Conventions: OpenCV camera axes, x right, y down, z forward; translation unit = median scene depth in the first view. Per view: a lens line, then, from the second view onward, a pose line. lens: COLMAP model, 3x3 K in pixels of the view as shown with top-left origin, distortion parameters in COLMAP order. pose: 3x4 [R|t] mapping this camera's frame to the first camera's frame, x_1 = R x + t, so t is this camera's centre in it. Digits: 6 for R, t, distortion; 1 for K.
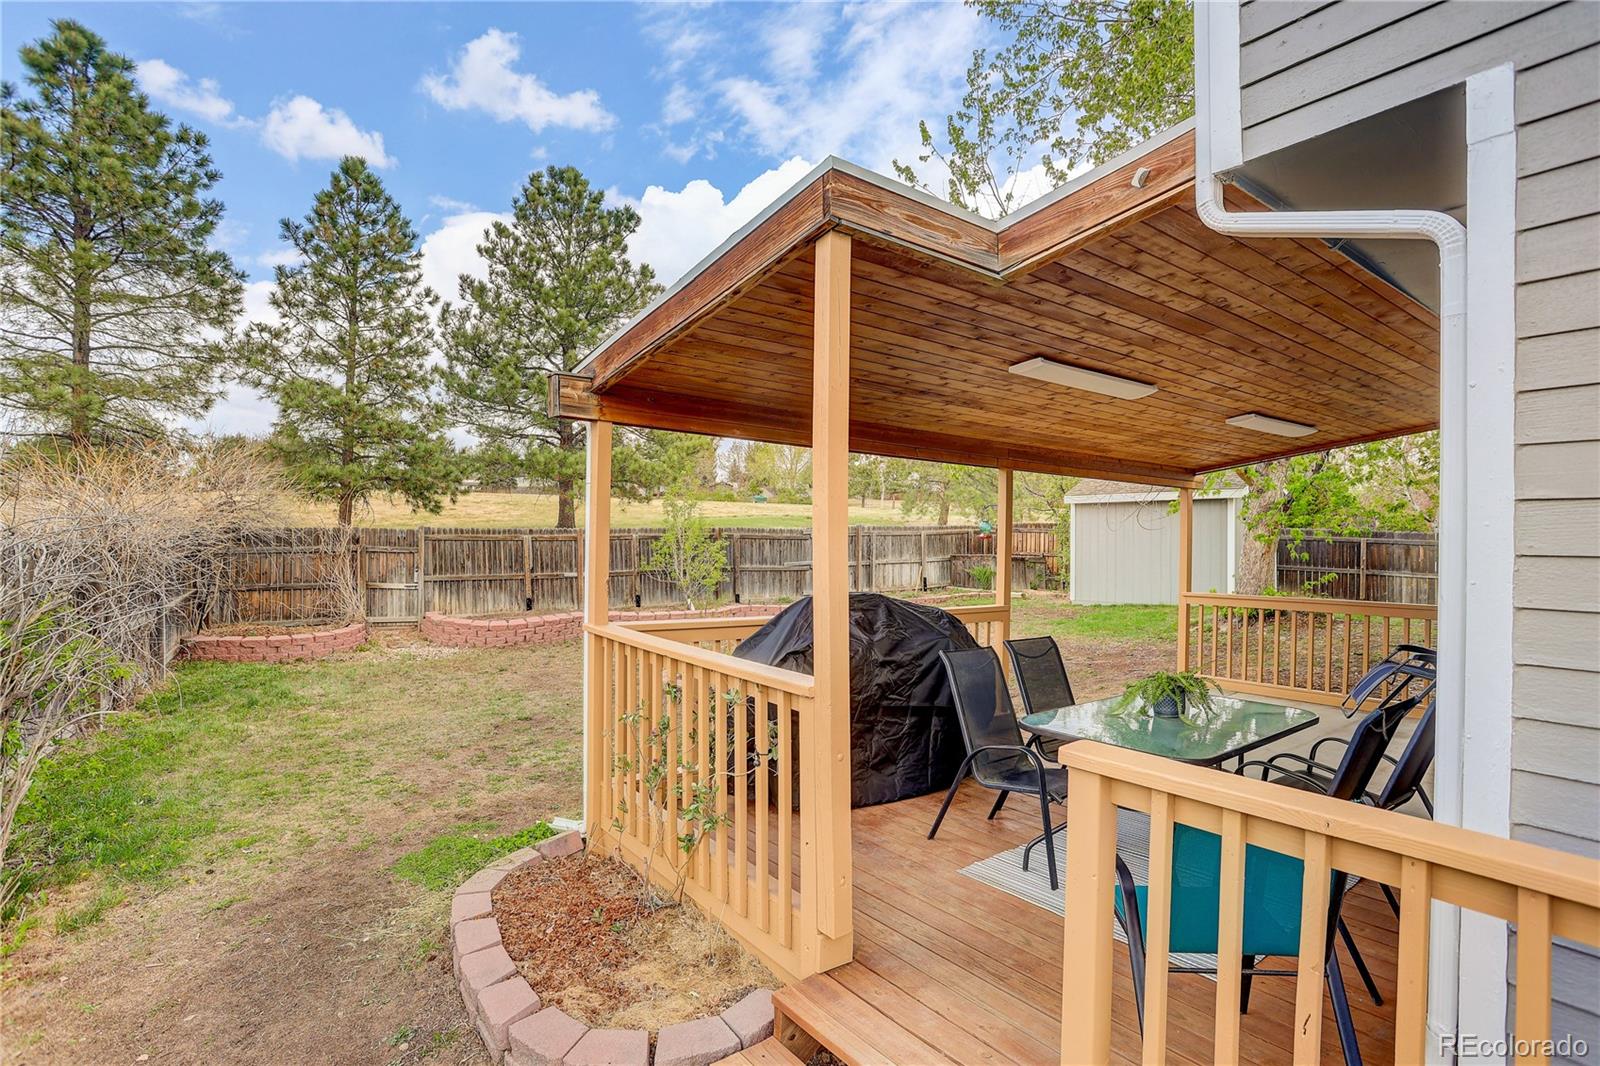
lens RADIAL K [[771.0, 0, 804.2], [0, 771.0, 541.3], [0, 0, 1]] dist [-0.030716, 0.000230]
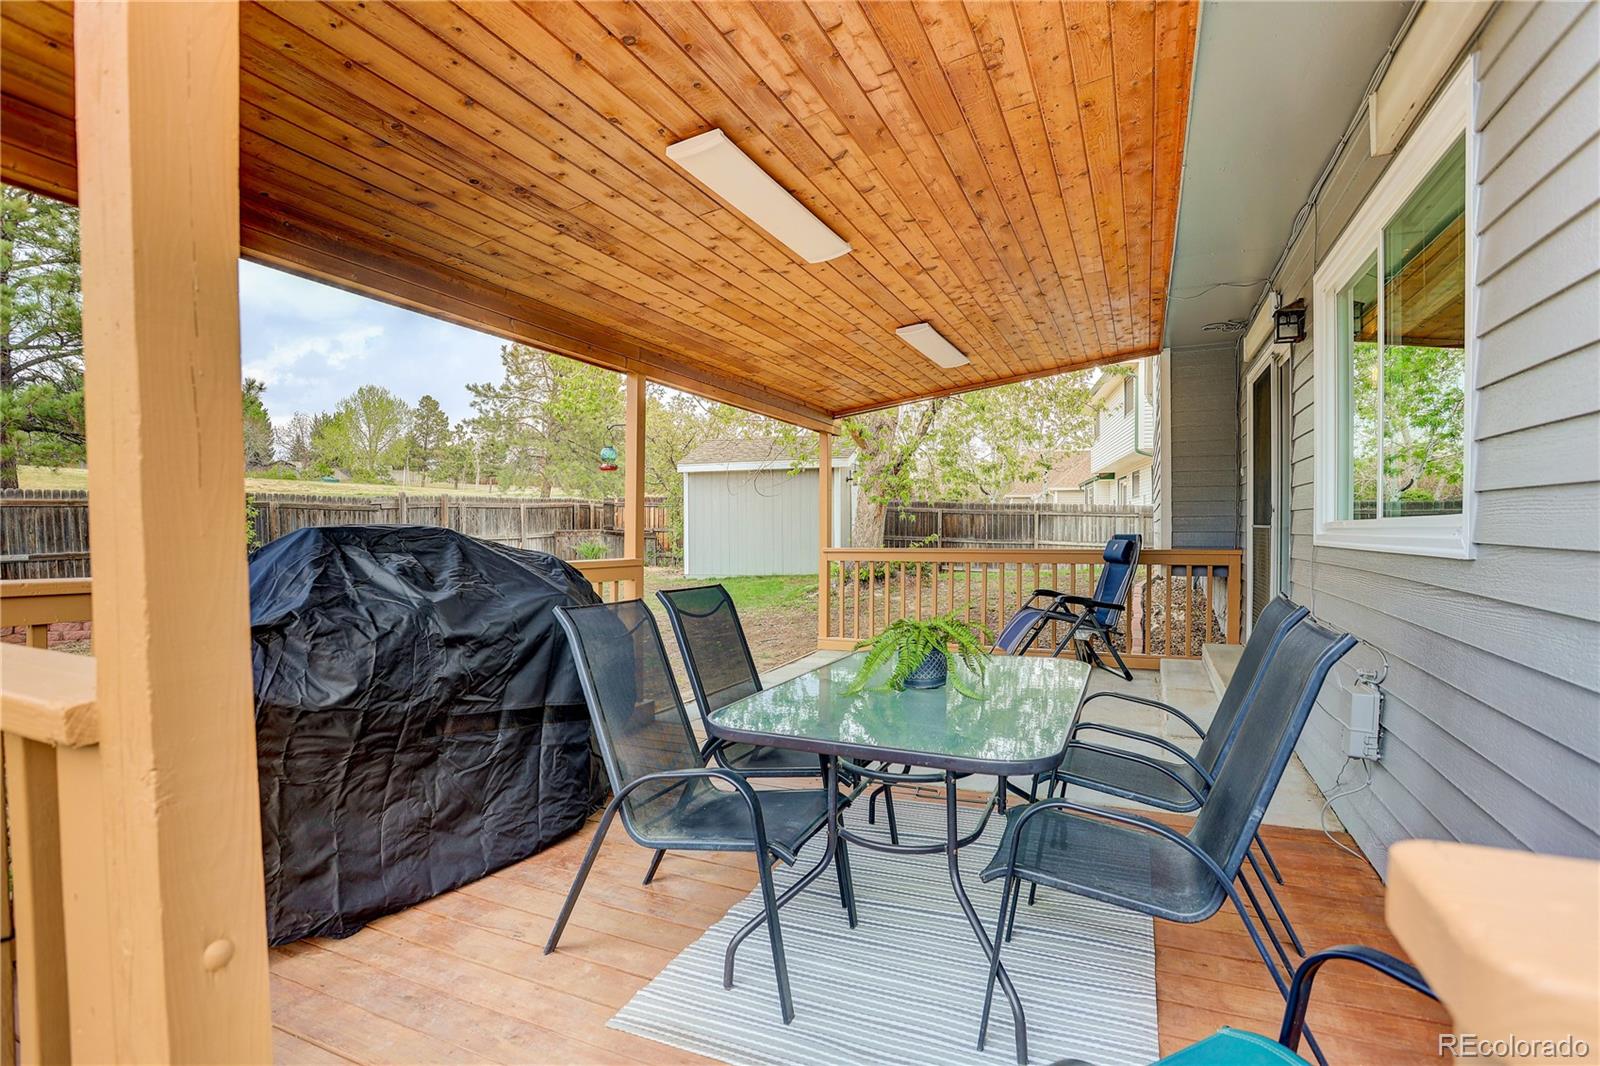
lens RADIAL K [[786.2, 0, 792.6], [0, 786.2, 540.2], [0, 0, 1]] dist [-0.073042, 0.000155]
pose [[0.884078, -0.015793, 0.467072, 0.057687], [0.007450, 0.999778, 0.019704, 0.072993], [-0.467279, -0.013940, 0.884000, 0.372034]]
